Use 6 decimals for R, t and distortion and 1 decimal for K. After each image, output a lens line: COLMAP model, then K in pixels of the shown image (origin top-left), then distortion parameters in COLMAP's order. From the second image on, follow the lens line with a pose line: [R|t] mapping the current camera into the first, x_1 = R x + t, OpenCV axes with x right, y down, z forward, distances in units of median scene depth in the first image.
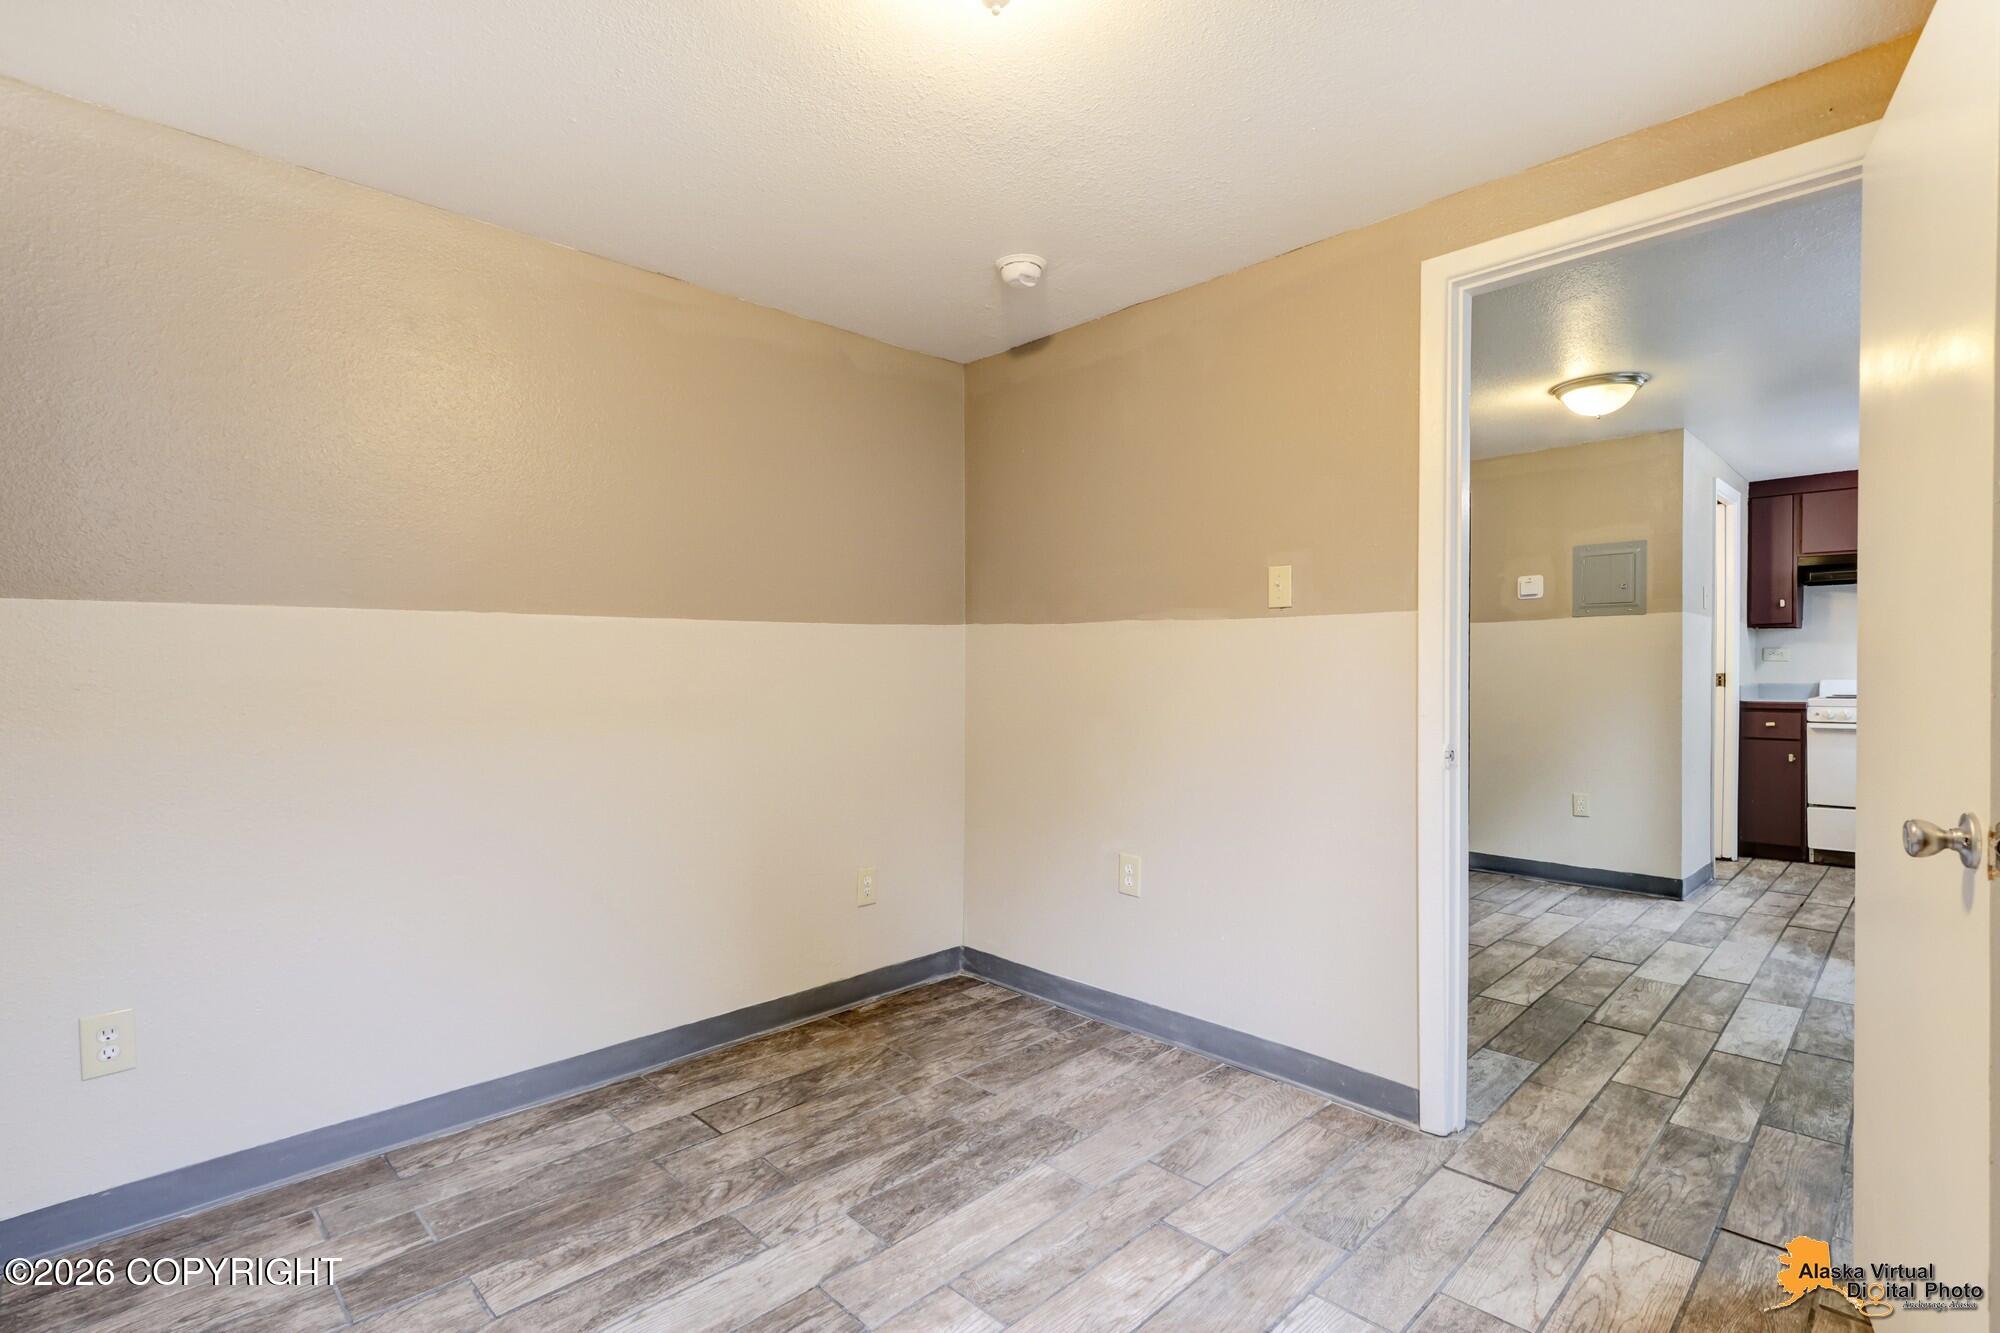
lens RADIAL K [[919.3, 0, 993.3], [0, 919.3, 682.8], [0, 0, 1]] dist [0.009073, 0.000402]
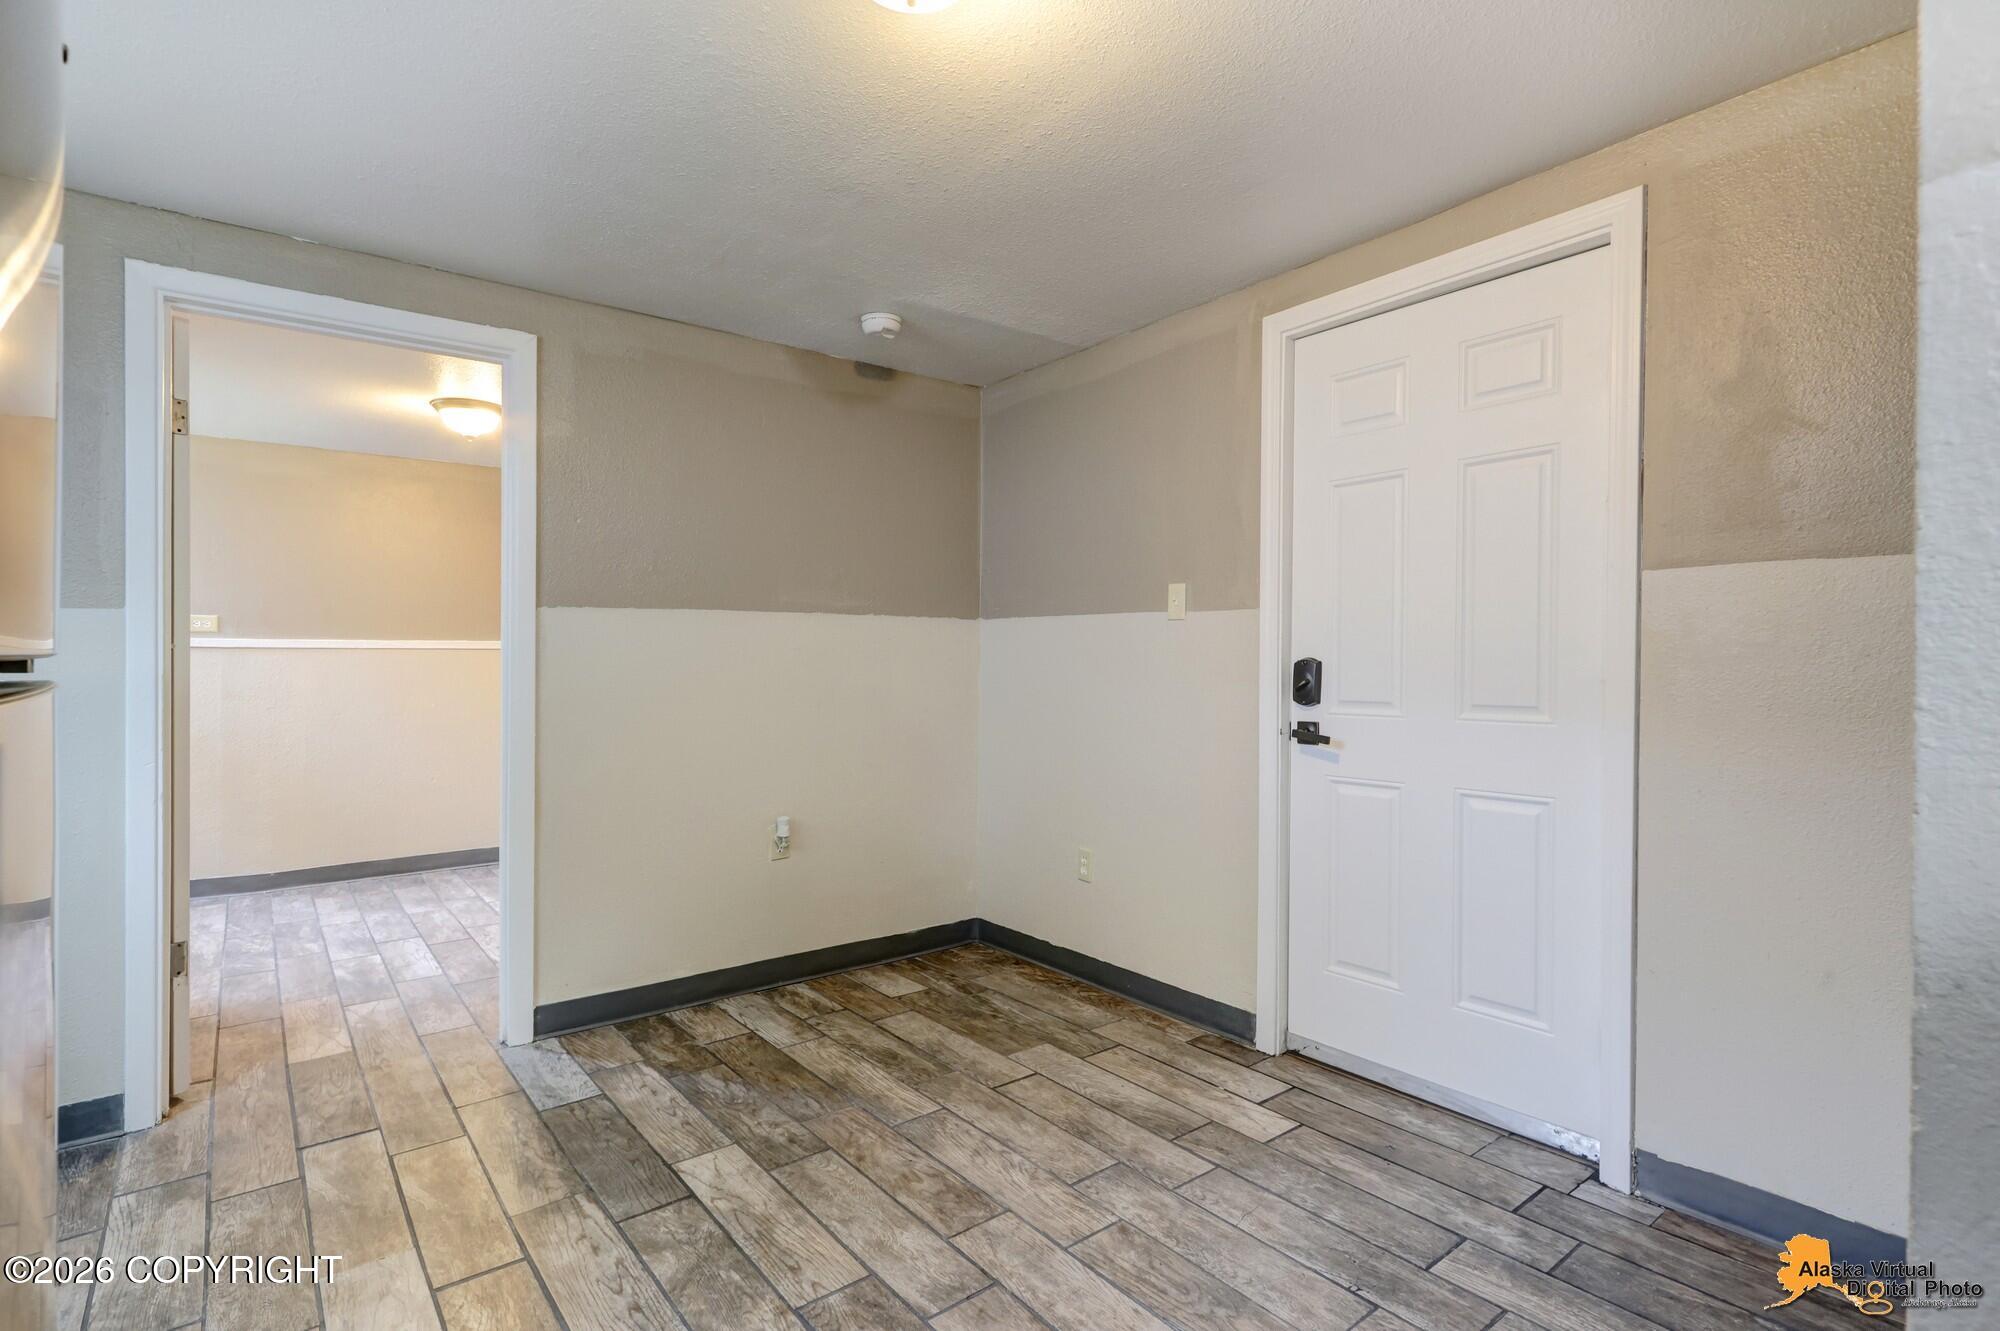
lens RADIAL K [[924.7, 0, 1007.6], [0, 924.7, 679.8], [0, 0, 1]] dist [0.015009, -0.007539]
pose [[-0.077640, 0.020172, -0.996777, 0.867647], [-0.013726, 0.999679, 0.021300, -0.017217], [0.996887, 0.015335, -0.077338, 0.909981]]
